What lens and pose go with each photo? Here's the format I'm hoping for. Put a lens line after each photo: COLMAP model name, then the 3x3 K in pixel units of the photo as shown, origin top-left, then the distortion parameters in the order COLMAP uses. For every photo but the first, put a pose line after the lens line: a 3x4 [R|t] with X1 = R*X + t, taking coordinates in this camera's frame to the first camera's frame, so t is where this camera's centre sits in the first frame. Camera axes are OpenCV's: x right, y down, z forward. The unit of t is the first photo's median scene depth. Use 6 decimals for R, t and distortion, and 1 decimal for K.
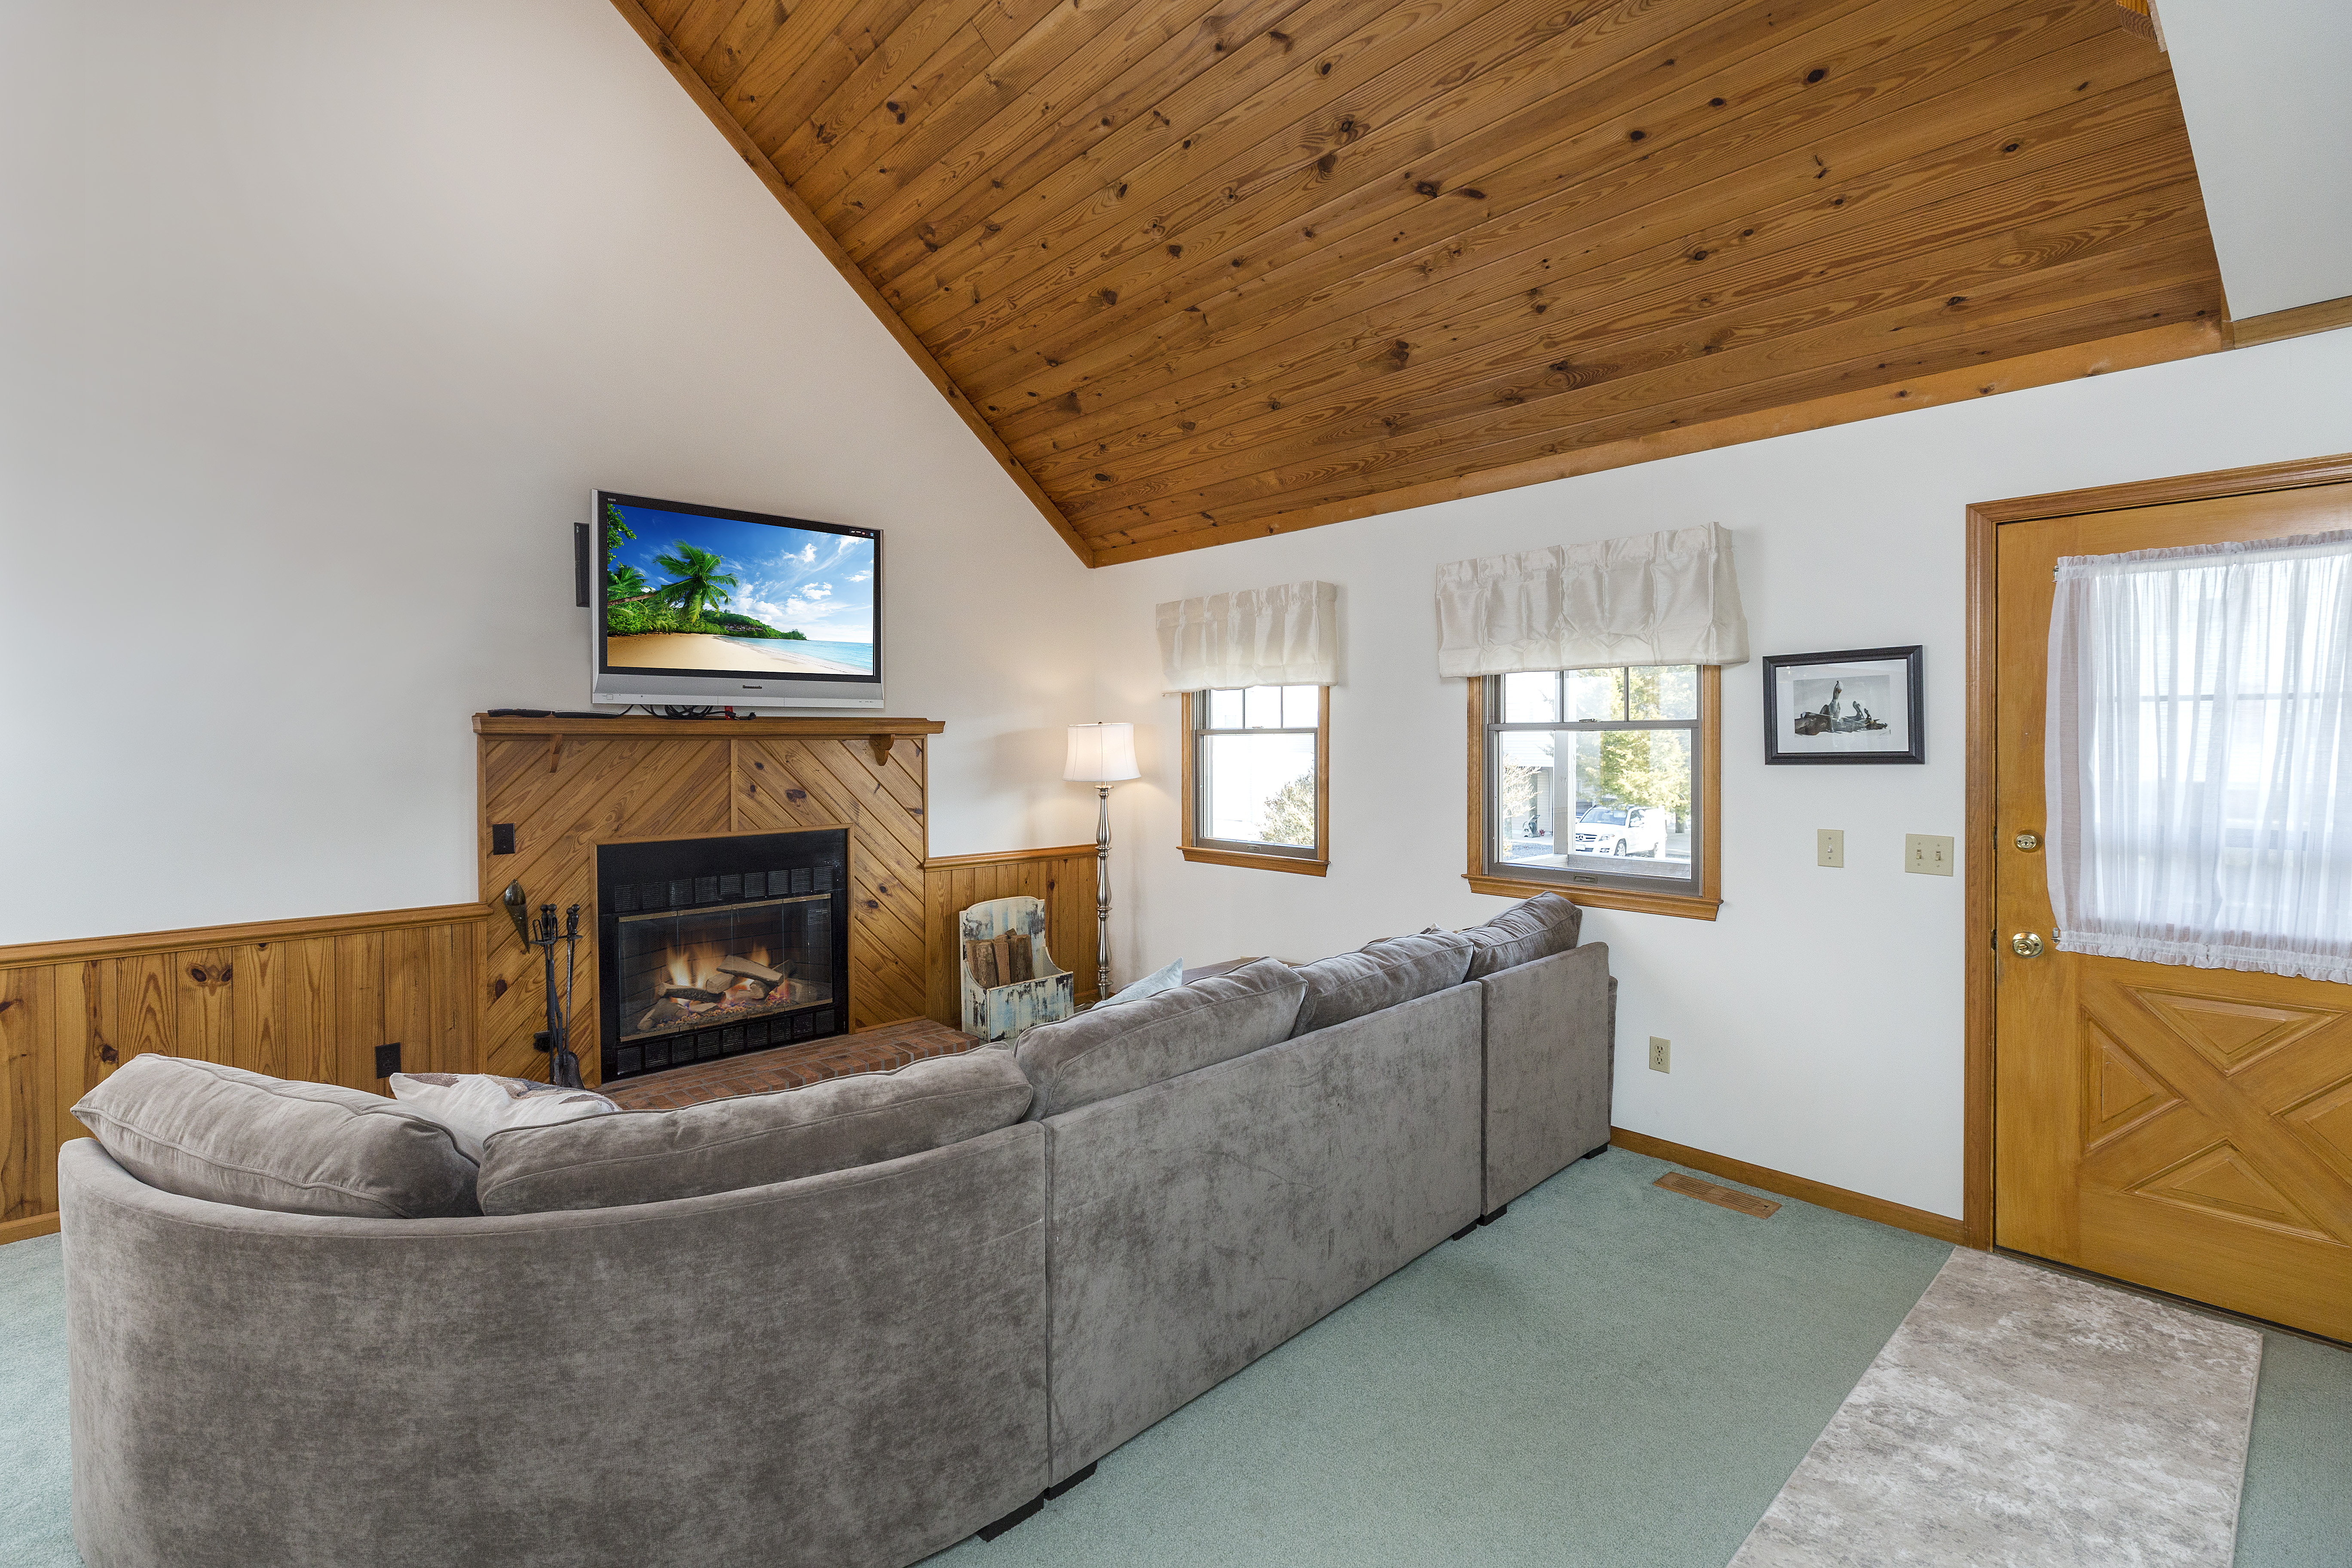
lens RADIAL K [[1073.4, 0, 1179.4], [0, 1073.4, 751.2], [0, 0, 1]] dist [0.002822, 0.000746]
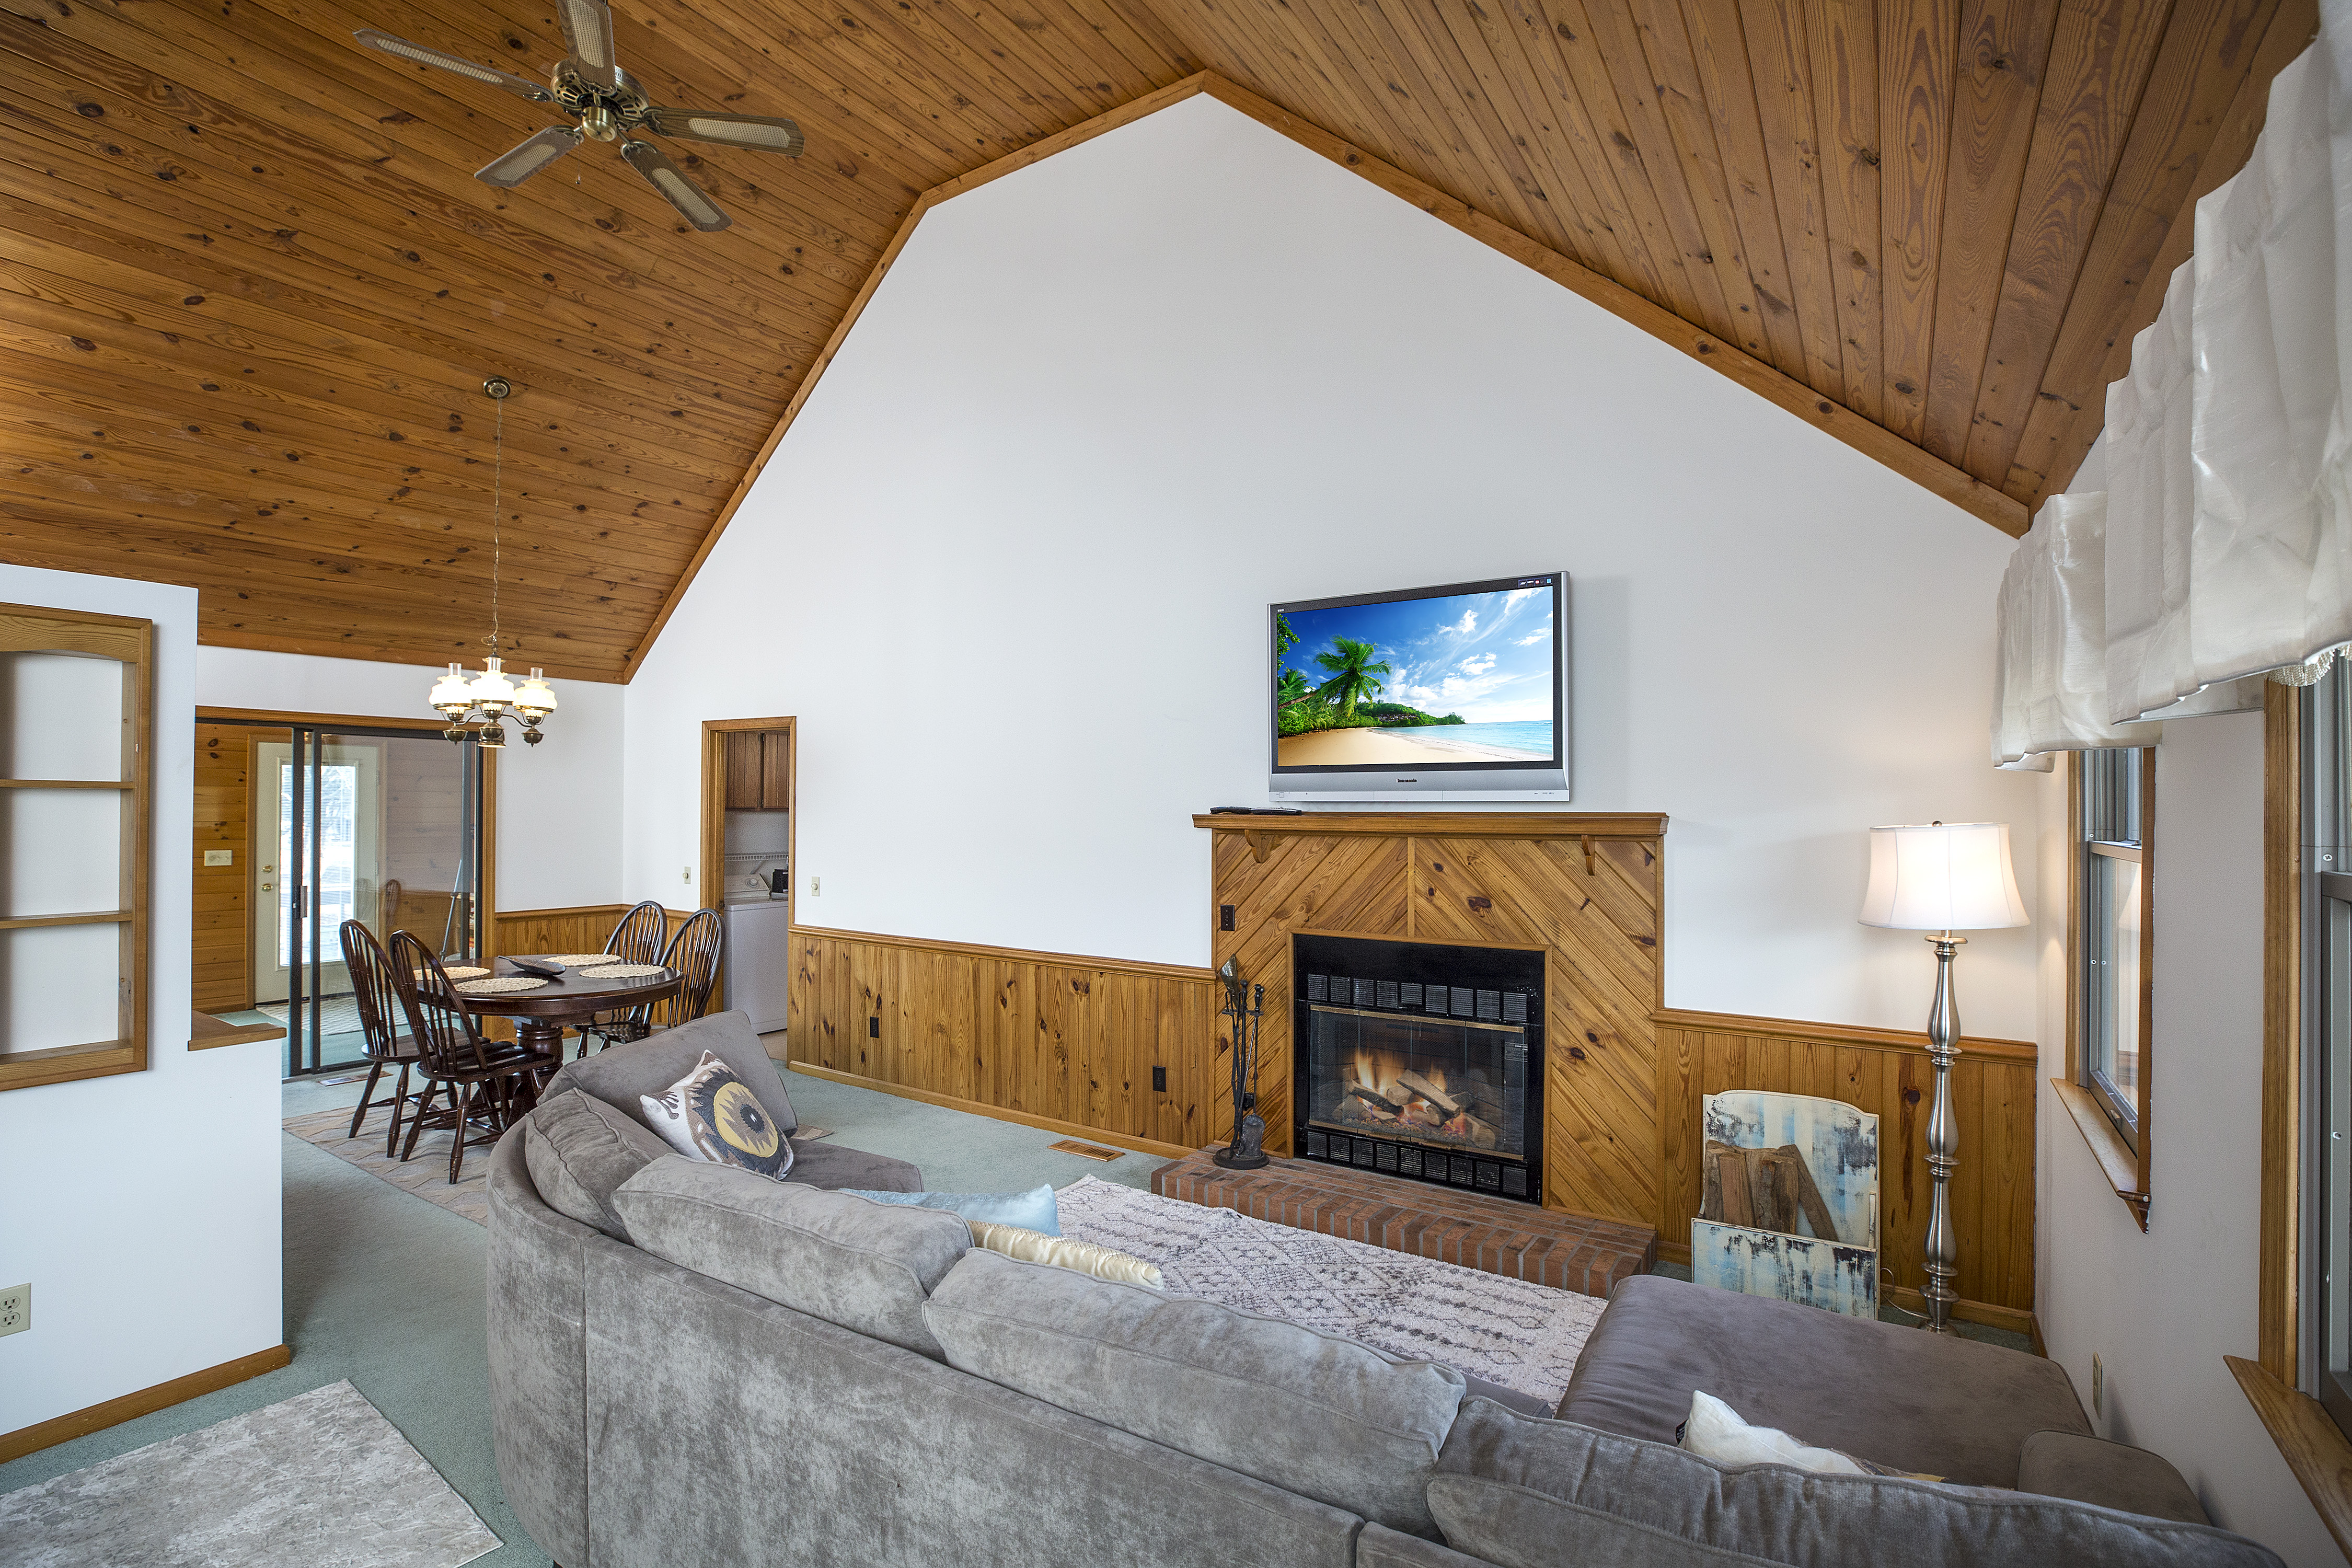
lens RADIAL K [[1083.1, 0, 1172.2], [0, 1083.1, 801.9], [0, 0, 1]] dist [-0.027238, 0.000387]
pose [[0.239038, 0.005970, -0.970992, 0.449816], [-0.013976, 0.999899, 0.002707, -0.041866], [0.970910, 0.012923, 0.239097, 0.591936]]
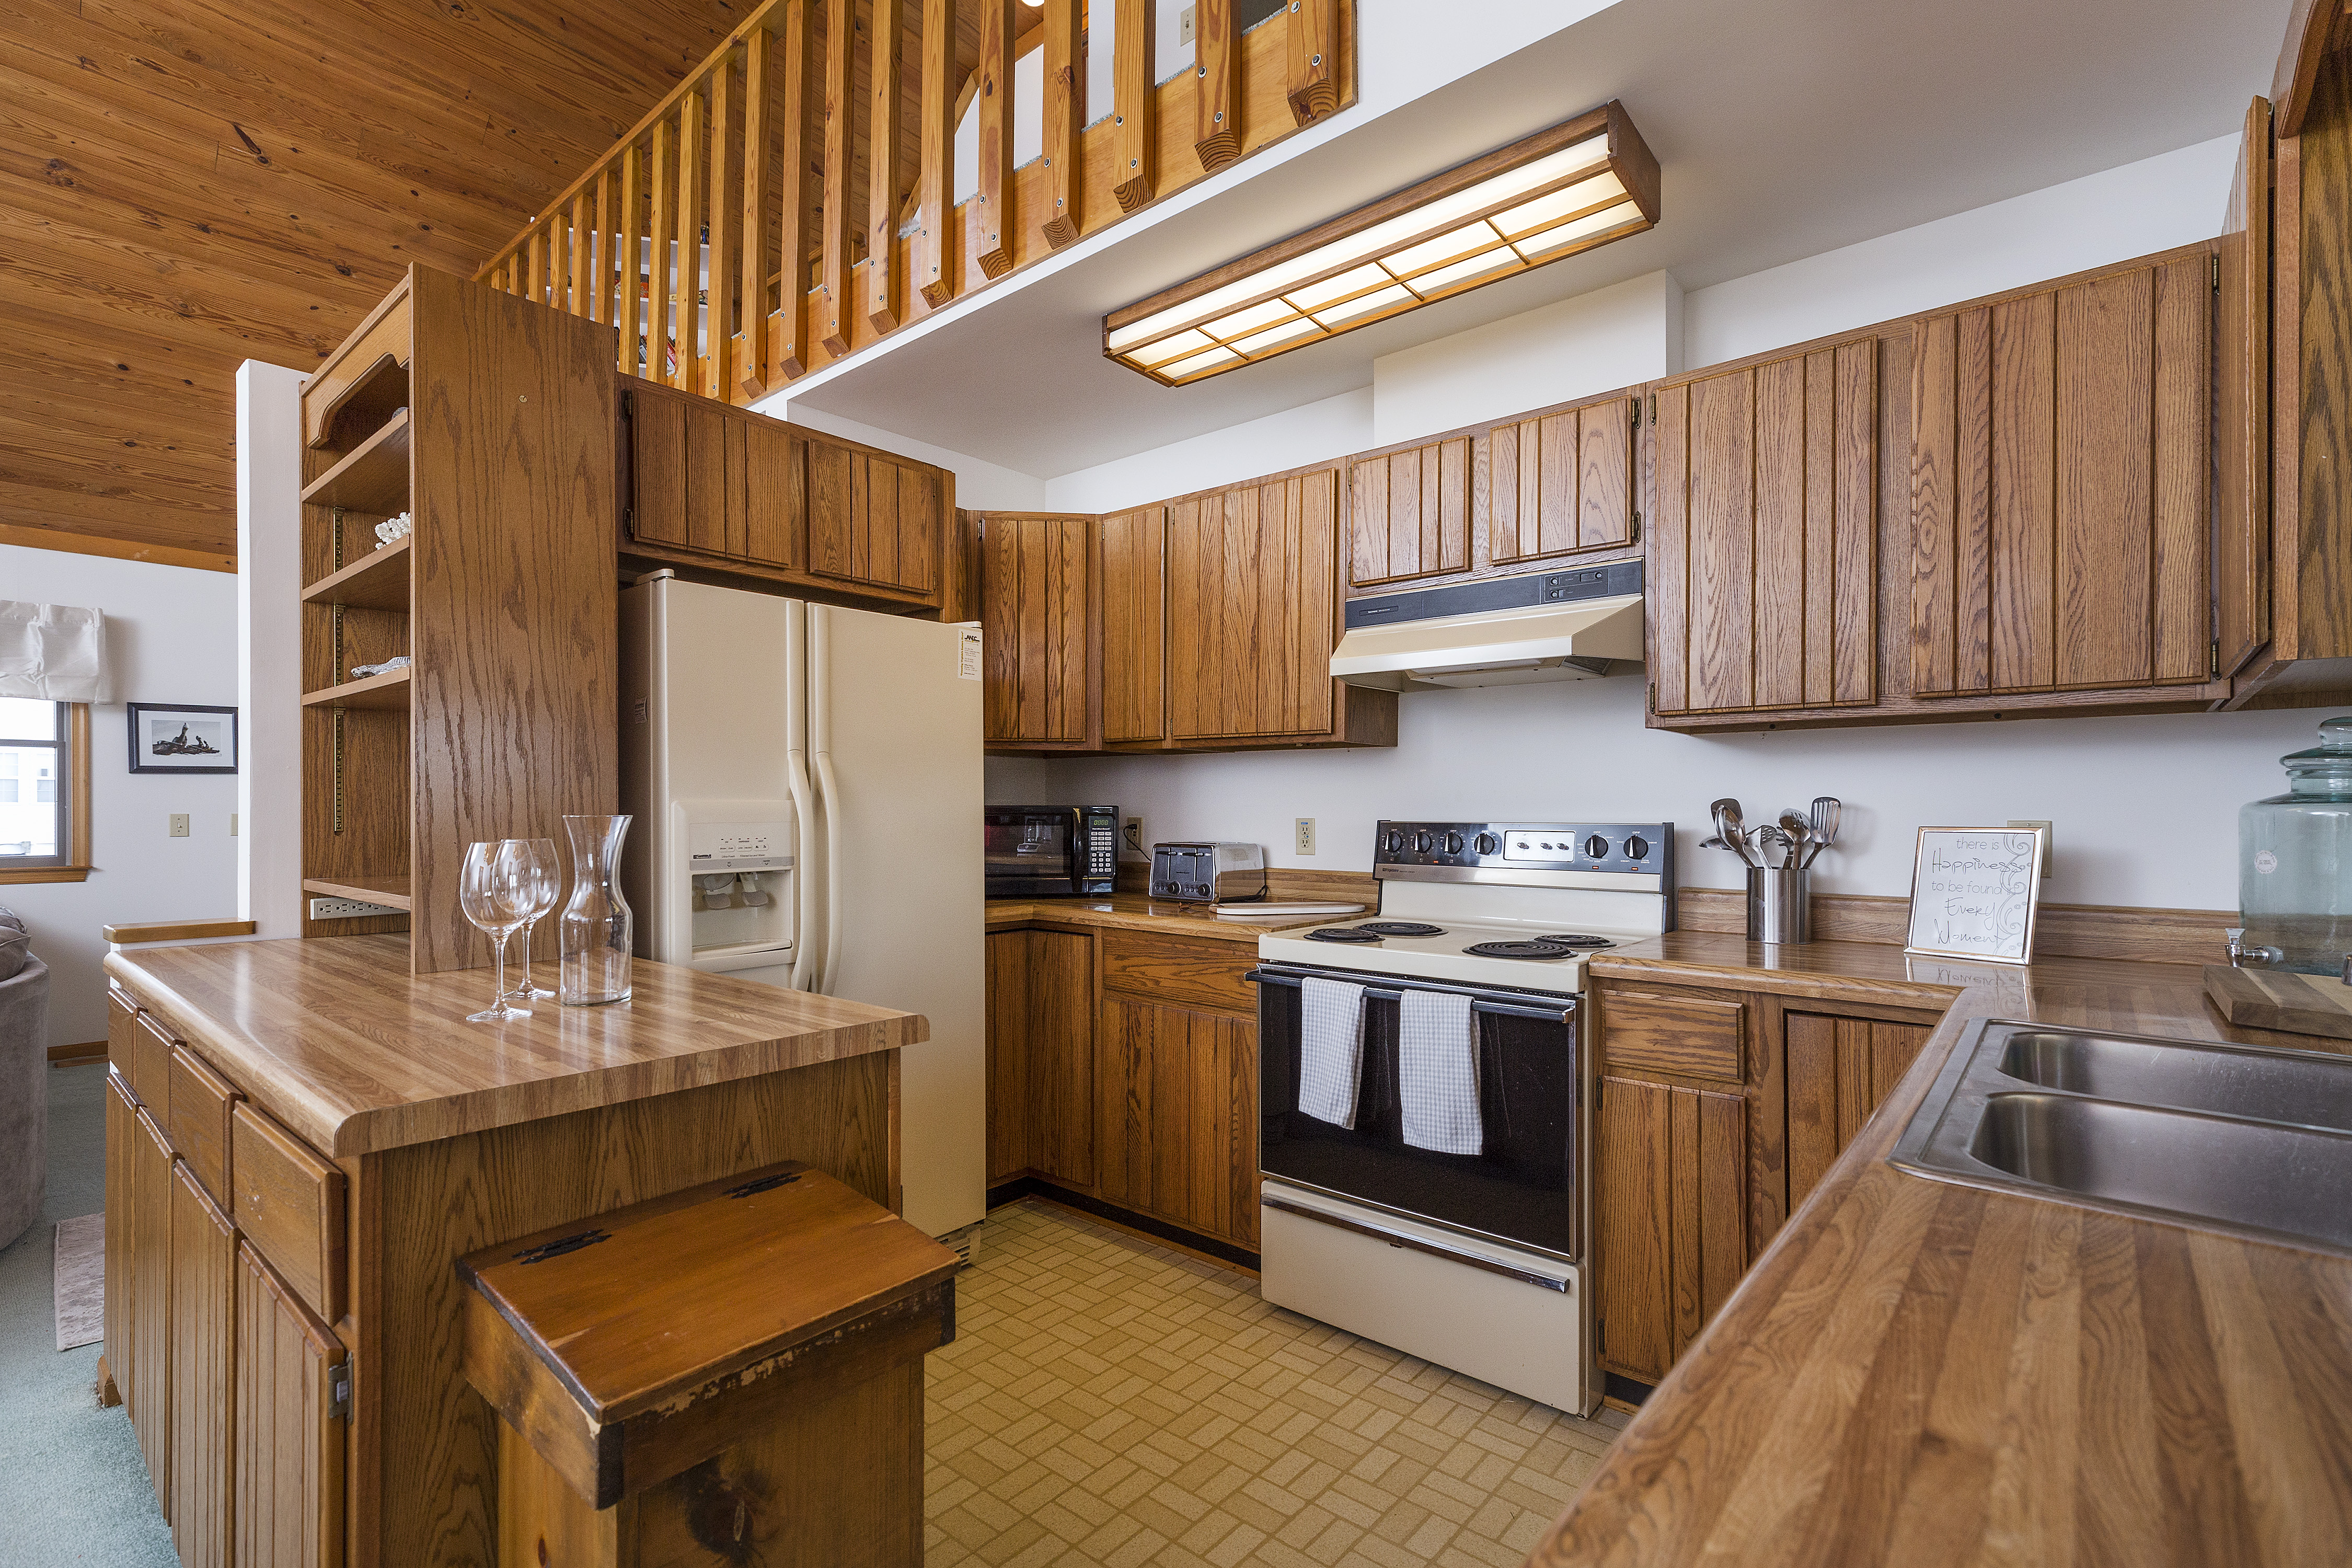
lens RADIAL K [[1071.4, 0, 1169.9], [0, 1071.4, 807.5], [0, 0, 1]] dist [0.004755, 0.000269]
pose [[-0.109869, 0.006938, 0.993922, -0.876537], [0.010780, 0.999925, -0.005788, 0.066443], [-0.993888, 0.010079, -0.109935, -0.231998]]
